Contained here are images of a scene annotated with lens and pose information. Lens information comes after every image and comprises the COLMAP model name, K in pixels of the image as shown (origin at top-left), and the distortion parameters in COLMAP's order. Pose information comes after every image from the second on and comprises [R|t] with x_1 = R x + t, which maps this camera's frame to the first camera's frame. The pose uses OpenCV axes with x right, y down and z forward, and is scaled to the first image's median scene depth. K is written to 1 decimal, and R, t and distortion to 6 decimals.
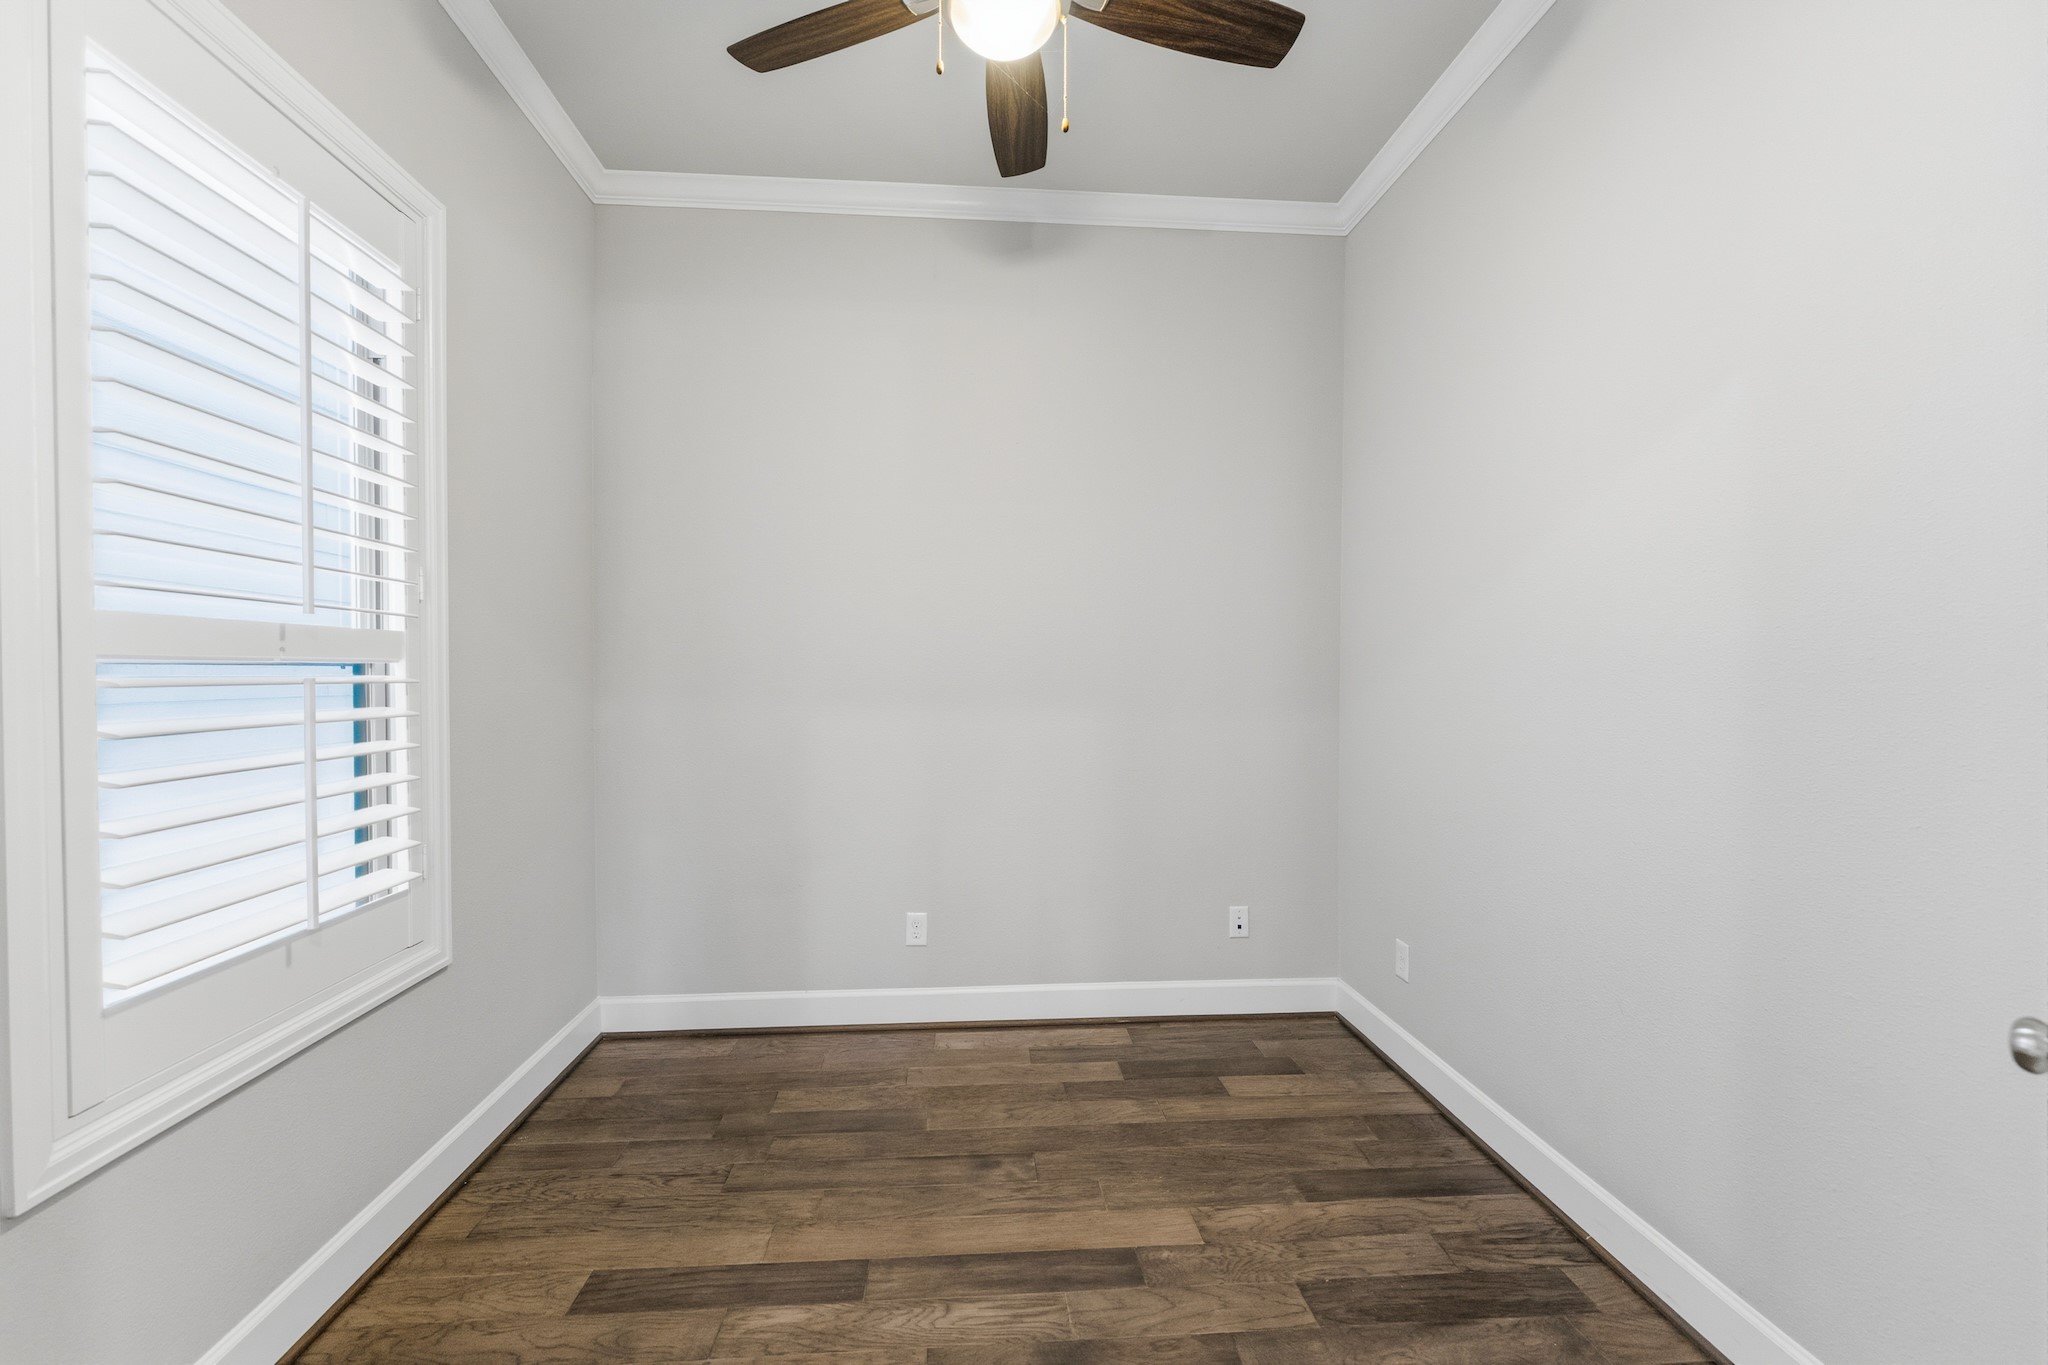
lens RADIAL K [[822.6, 0, 1017.7], [0, 822.6, 690.4], [0, 0, 1]] dist [0.001229, -0.000086]
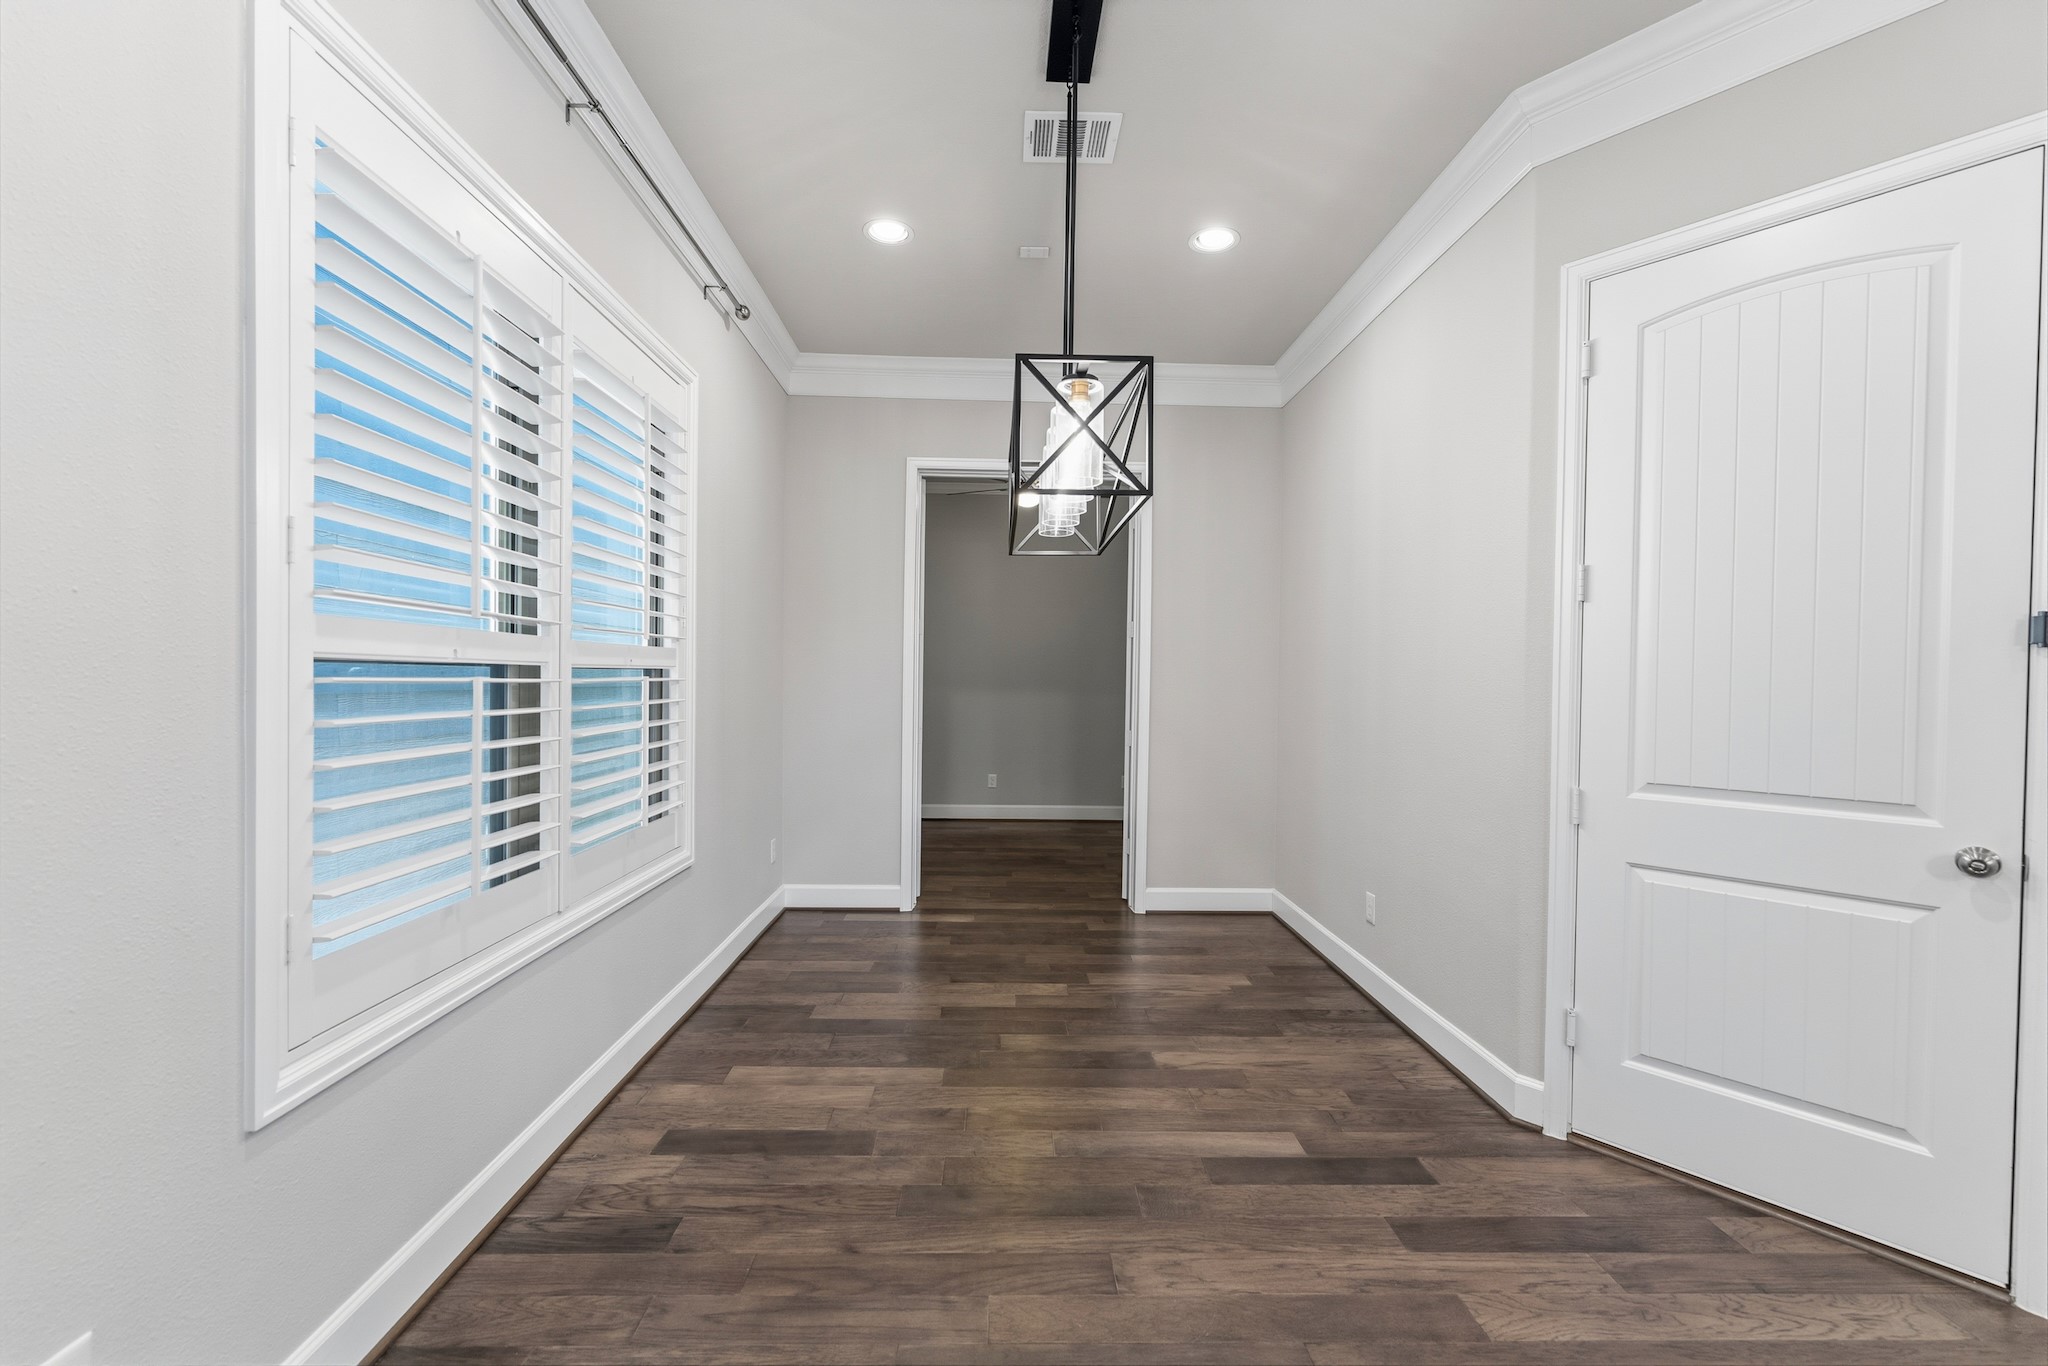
lens RADIAL K [[822.6, 0, 1017.7], [0, 822.6, 690.9], [0, 0, 1]] dist [0.001229, -0.000086]
pose [[0.998260, -0.017074, -0.056434, 0.035406], [0.016790, 0.999844, -0.005500, 0.009303], [0.056519, 0.004543, 0.998391, -0.466673]]
